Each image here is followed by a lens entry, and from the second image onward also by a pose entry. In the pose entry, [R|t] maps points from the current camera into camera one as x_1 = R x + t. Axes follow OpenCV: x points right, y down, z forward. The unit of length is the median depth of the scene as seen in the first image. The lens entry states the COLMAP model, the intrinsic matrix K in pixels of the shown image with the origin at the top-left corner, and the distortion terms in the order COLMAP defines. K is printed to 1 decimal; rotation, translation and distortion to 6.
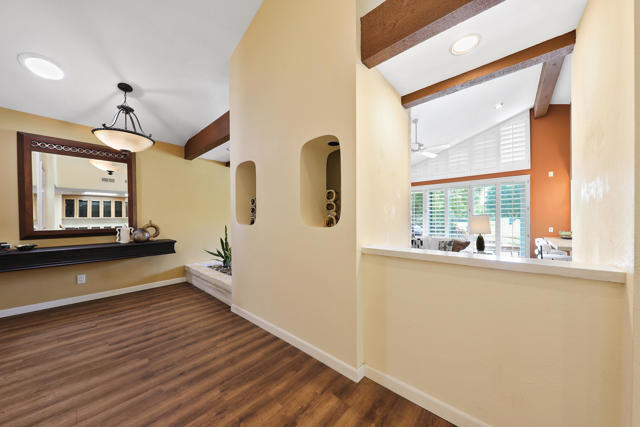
lens RADIAL K [[212.4, 0, 322.2], [0, 212.4, 217.0], [0, 0, 1]] dist [0.015987, 0.000116]
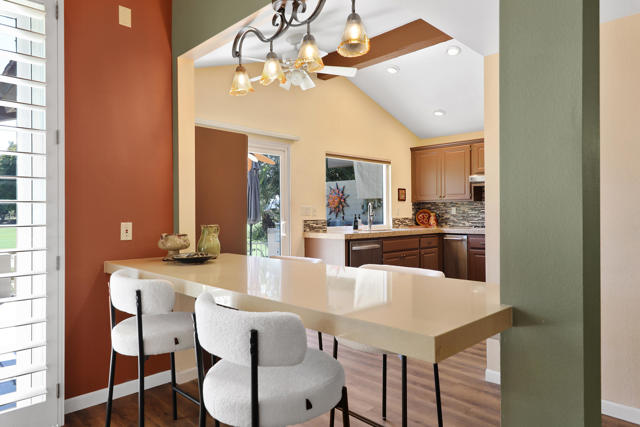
lens RADIAL K [[416.7, 0, 318.5], [0, 416.7, 214.2], [0, 0, 1]] dist [-0.004491, -0.000454]
pose [[0.059048, 0.006747, 0.998232, 0.554150], [0.003315, 0.999970, -0.006955, 0.040579], [-0.998250, 0.003720, 0.059024, 0.711408]]
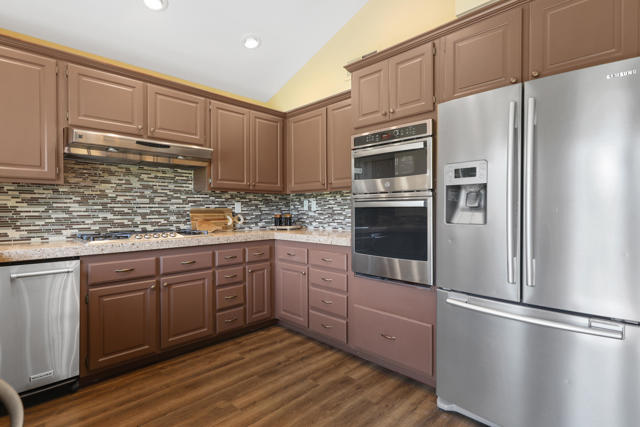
lens RADIAL K [[316.1, 0, 321.7], [0, 316.1, 212.6], [0, 0, 1]] dist [0.005692, 0.000242]
pose [[-0.998362, 0.011346, 0.056075, 1.332757], [0.011510, 0.999930, 0.002591, 0.037126], [-0.056042, 0.003232, -0.998423, 0.740753]]
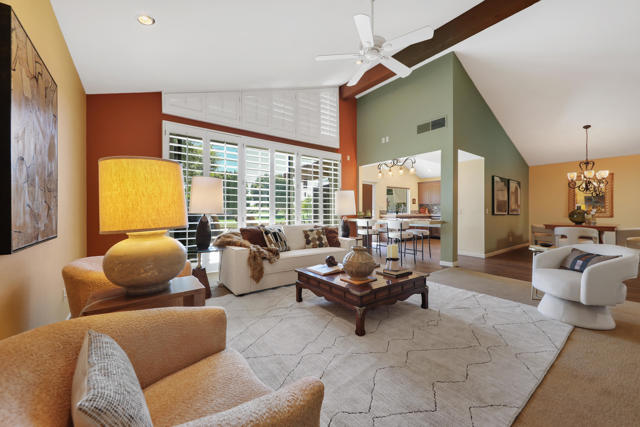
lens RADIAL K [[248.6, 0, 319.5], [0, 248.6, 212.1], [0, 0, 1]] dist [0.000554, 0.000049]
pose [[0.192156, 0.006650, 0.981342, -0.142427], [-0.002530, 0.999977, -0.006280, 0.069709], [-0.981361, -0.001276, 0.192168, 0.870398]]
